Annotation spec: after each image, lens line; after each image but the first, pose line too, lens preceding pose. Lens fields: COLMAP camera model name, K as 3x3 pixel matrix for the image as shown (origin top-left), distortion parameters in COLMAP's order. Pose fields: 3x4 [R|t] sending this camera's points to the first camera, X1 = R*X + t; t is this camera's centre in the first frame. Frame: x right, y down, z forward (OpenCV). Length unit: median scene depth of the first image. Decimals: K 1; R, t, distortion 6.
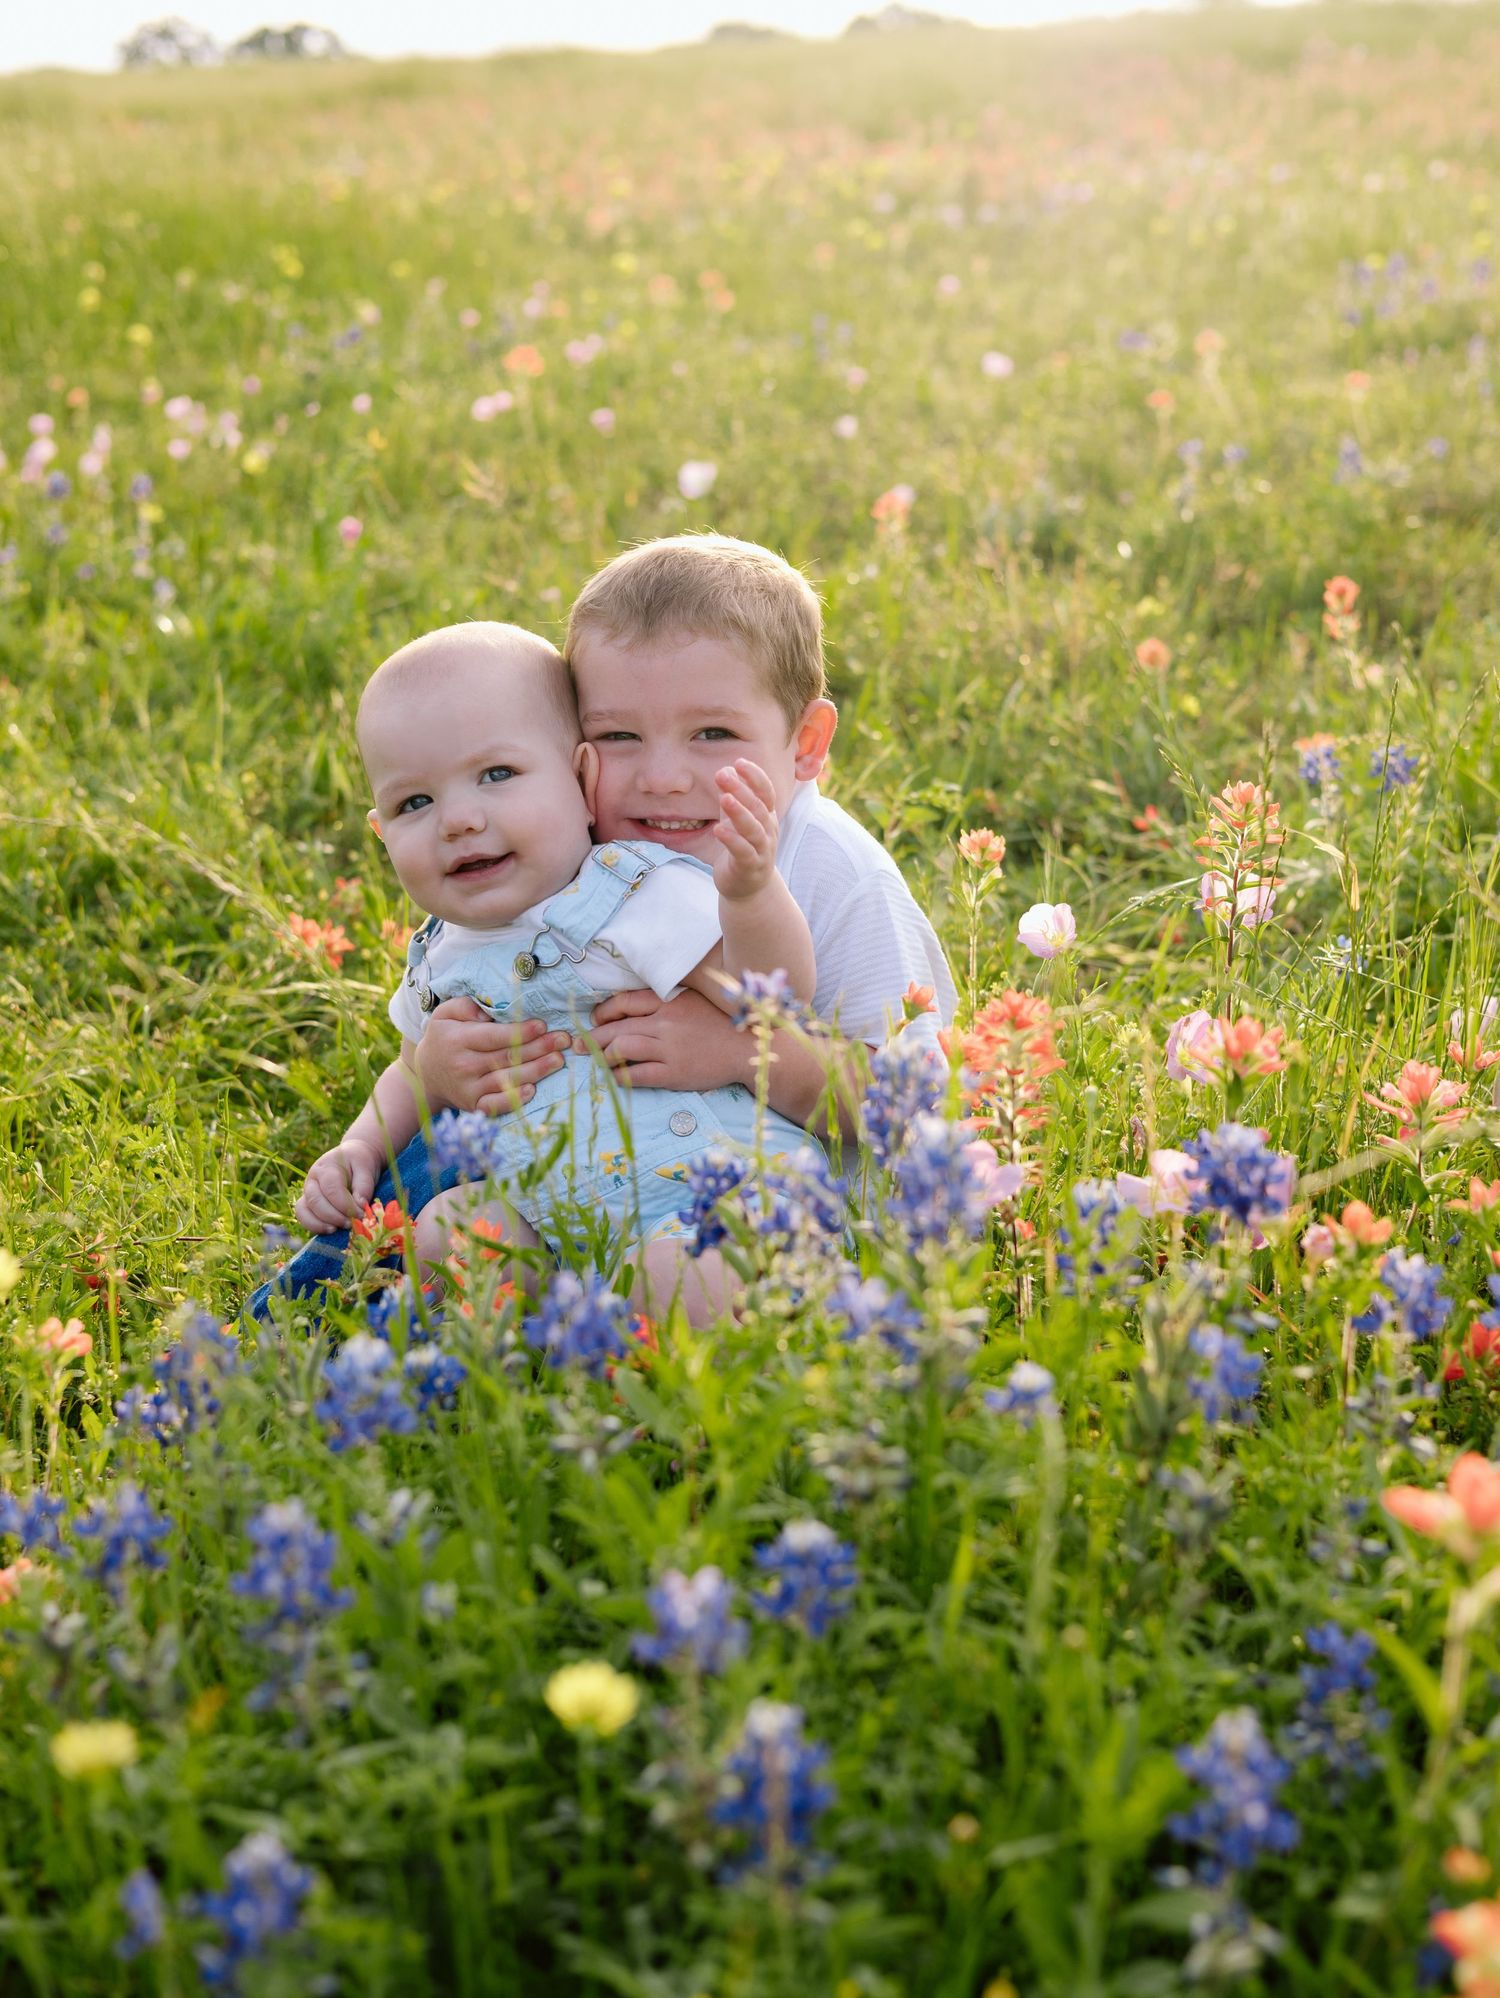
lens RADIAL K [[3108.0, 0, 750.0], [0, 3108.0, 999.0], [0, 0, 1]] dist [0.006612, 0.107014]
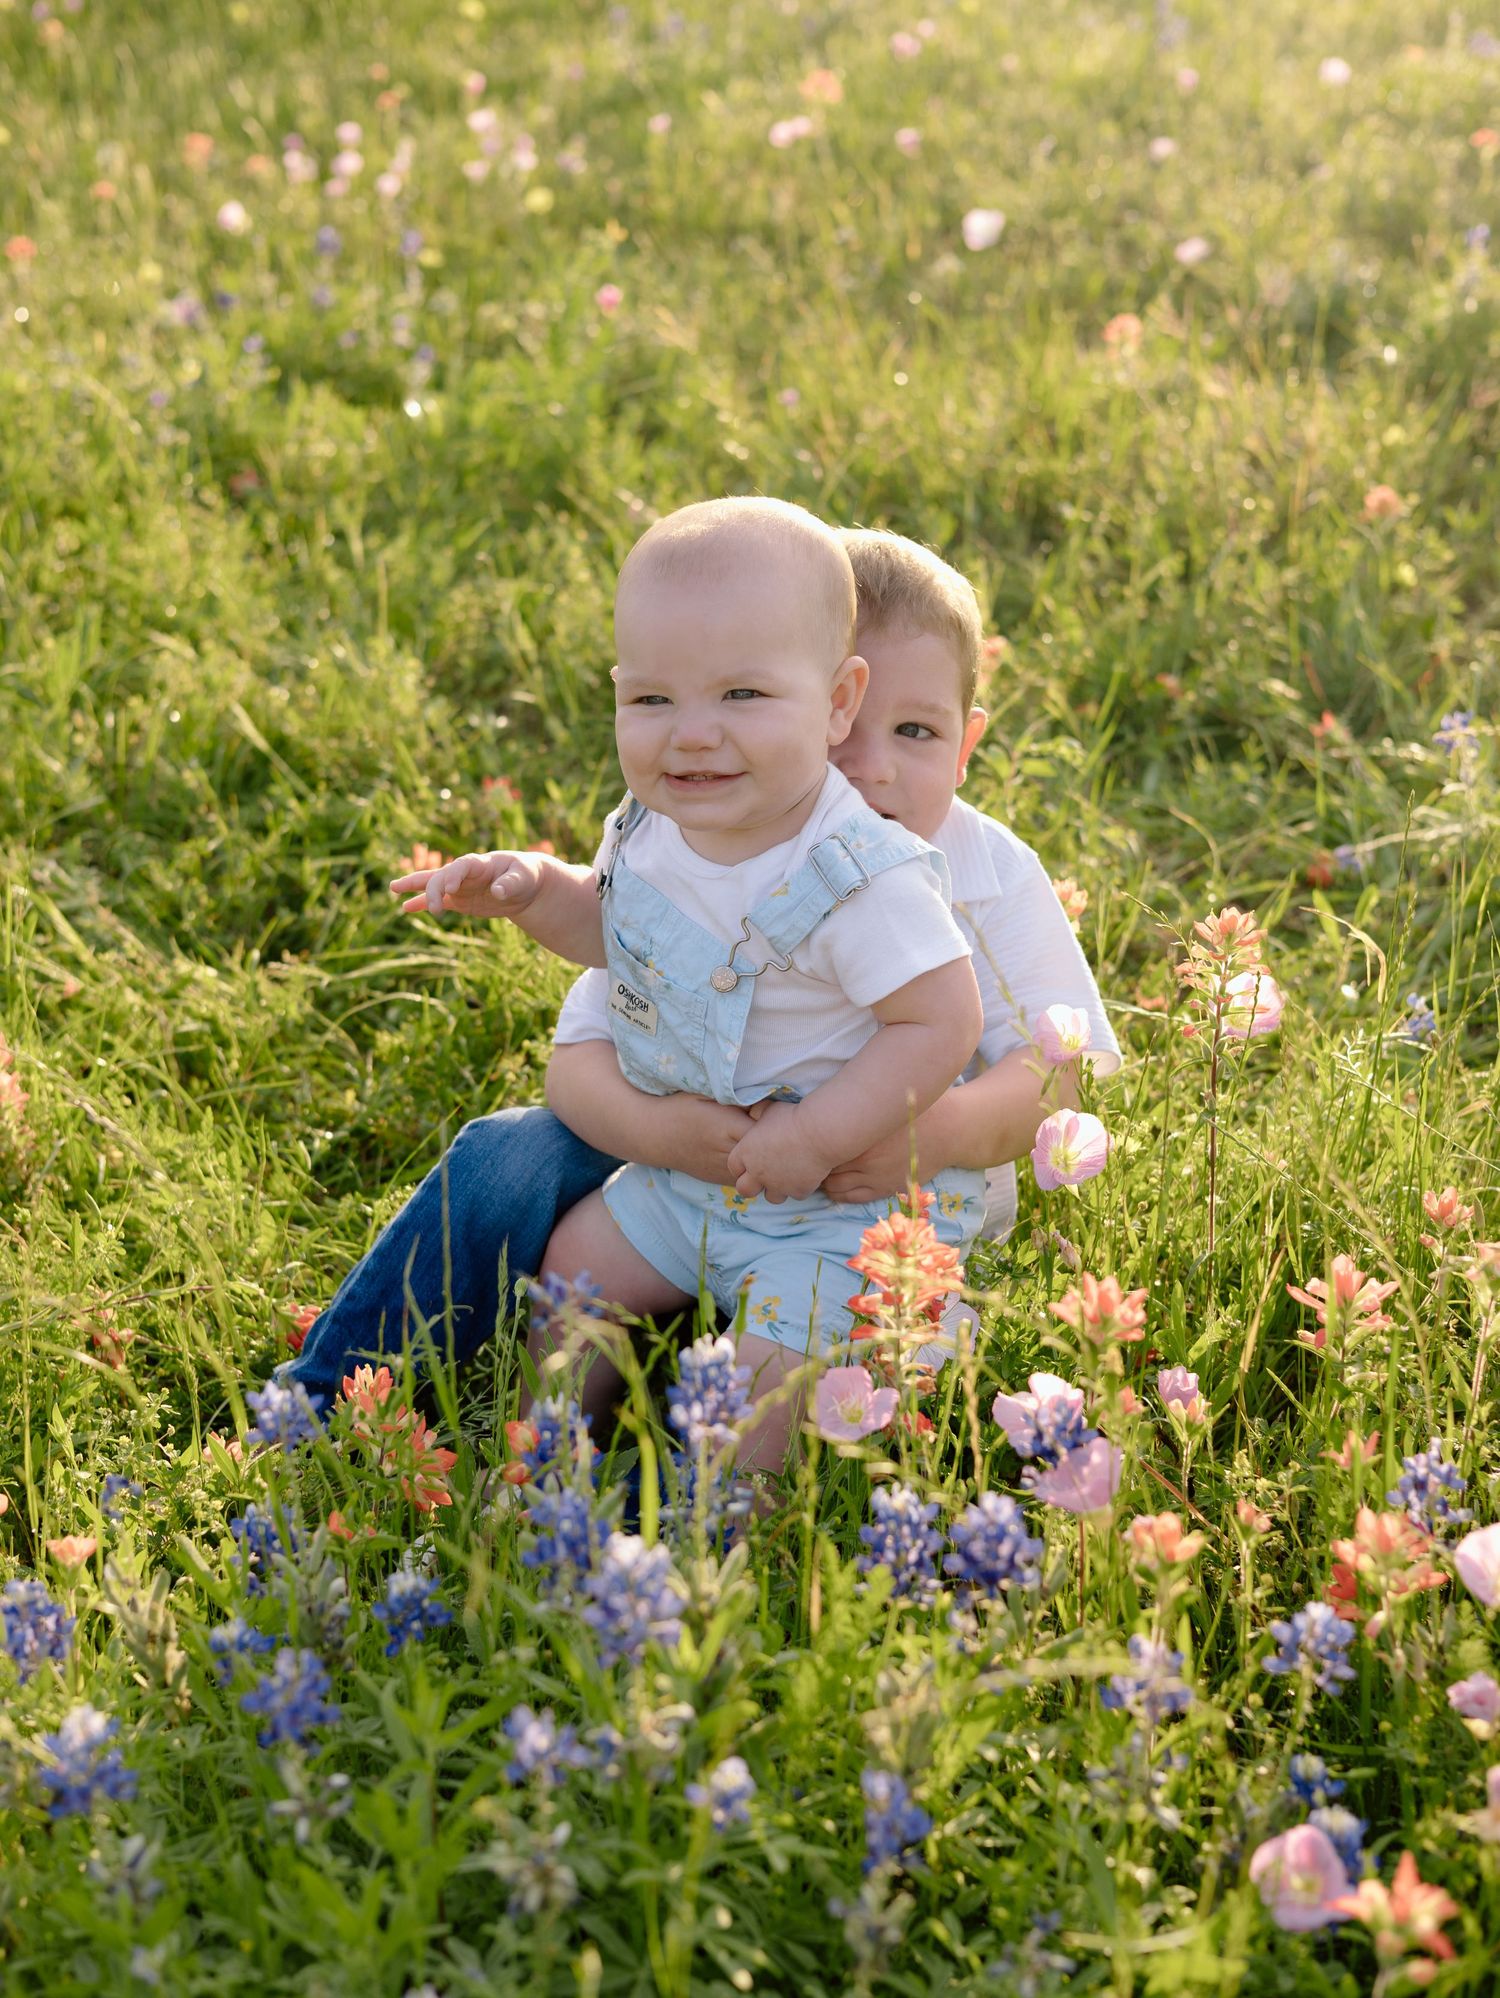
lens RADIAL K [[3108.0, 0, 750.0], [0, 3108.0, 999.0], [0, 0, 1]] dist [0.006612, 0.107014]
pose [[0.989033, 0.045836, -0.140405, 0.086366], [-0.024797, 0.988664, 0.148083, -0.106955], [0.145601, -0.142978, 0.978957, 0.013315]]
